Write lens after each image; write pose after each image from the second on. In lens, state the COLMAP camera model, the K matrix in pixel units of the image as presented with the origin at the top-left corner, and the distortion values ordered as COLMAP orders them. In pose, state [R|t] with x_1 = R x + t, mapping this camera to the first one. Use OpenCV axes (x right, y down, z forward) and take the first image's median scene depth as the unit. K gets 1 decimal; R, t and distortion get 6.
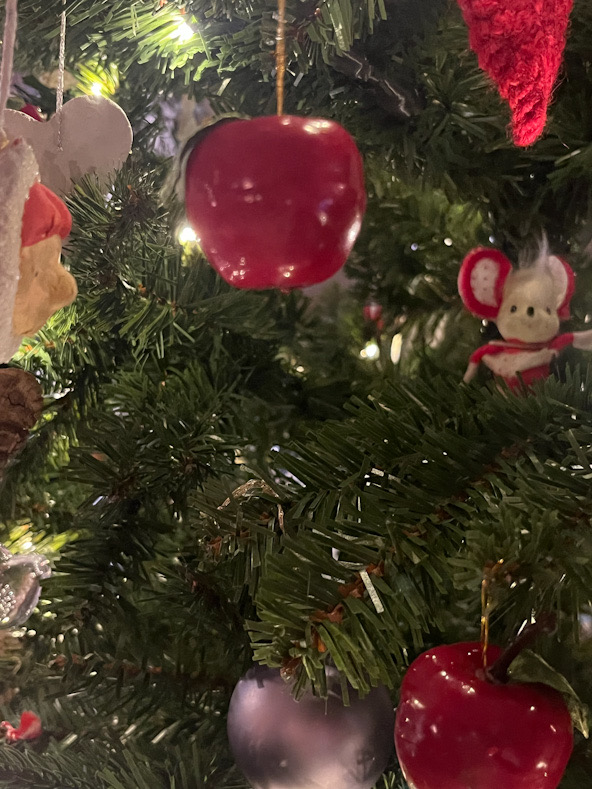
lens RADIAL K [[1026.6, 0, 296.0], [0, 1026.6, 394.5], [0, 0, 1]] dist [0.121649, -0.436220]
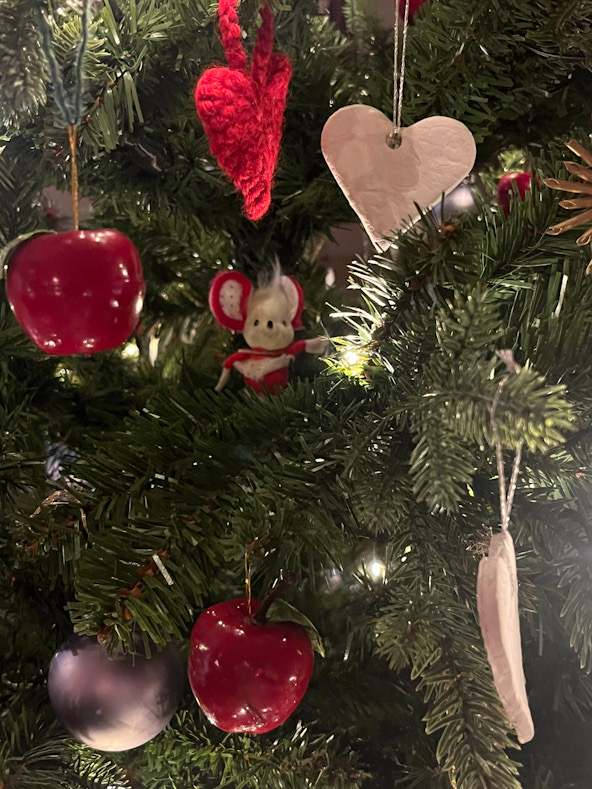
lens RADIAL K [[1026.6, 0, 296.0], [0, 1026.6, 394.5], [0, 0, 1]] dist [0.121649, -0.436220]
pose [[0.969546, -0.065009, 0.236122, -0.049583], [0.058897, 0.997723, 0.032854, -0.055883], [-0.237720, -0.017947, 0.971168, -0.268809]]
